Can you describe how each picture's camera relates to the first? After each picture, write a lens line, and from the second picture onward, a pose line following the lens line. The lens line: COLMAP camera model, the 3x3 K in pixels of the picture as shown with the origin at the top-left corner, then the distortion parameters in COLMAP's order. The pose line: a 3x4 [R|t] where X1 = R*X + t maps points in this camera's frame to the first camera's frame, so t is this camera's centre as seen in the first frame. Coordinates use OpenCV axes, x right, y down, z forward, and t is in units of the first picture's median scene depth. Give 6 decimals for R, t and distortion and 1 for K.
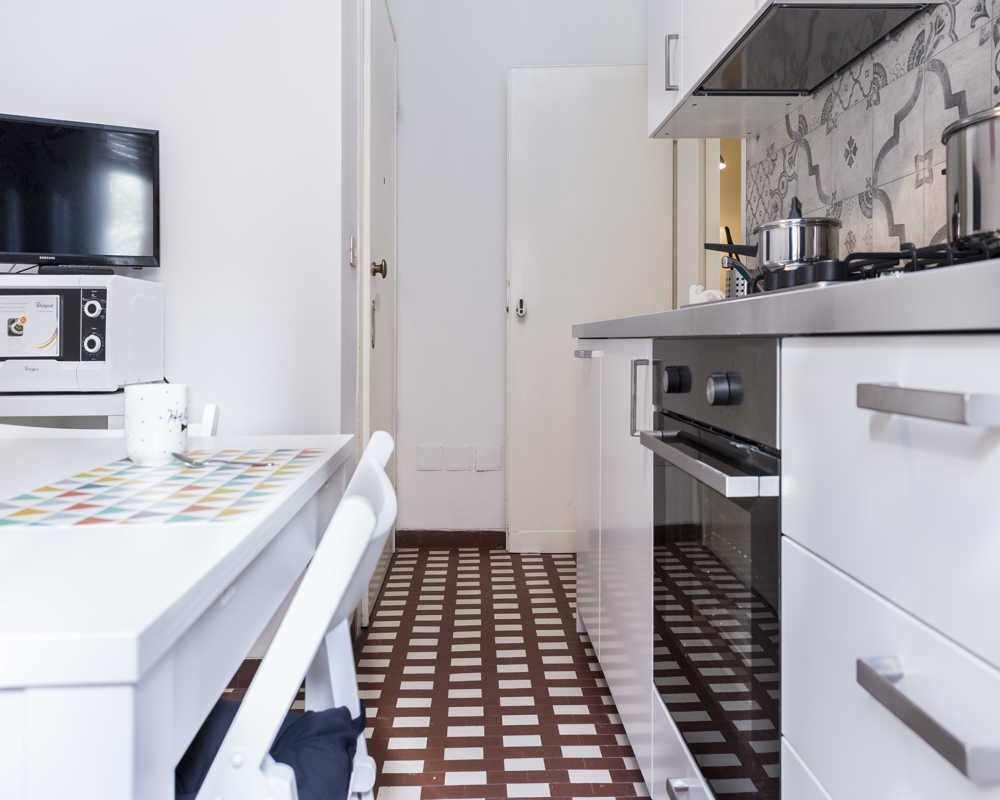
lens RADIAL K [[677.0, 0, 498.5], [0, 677.0, 396.3], [0, 0, 1]] dist [0.007952, -0.001499]
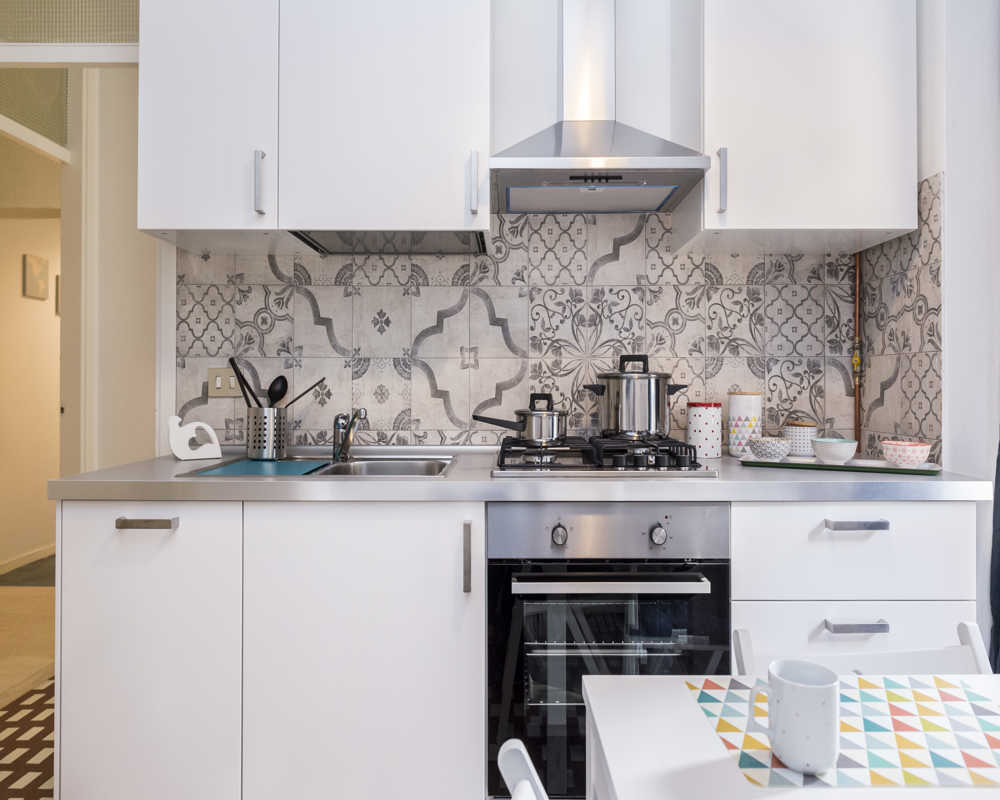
lens RADIAL K [[677.0, 0, 499.7], [0, 677.0, 402.2], [0, 0, 1]] dist [0.007952, -0.001499]
pose [[0.032999, 0.000945, 0.999455, -0.809932], [0.075315, 0.997154, -0.003430, -0.228695], [-0.996614, 0.075387, 0.032834, 0.889262]]
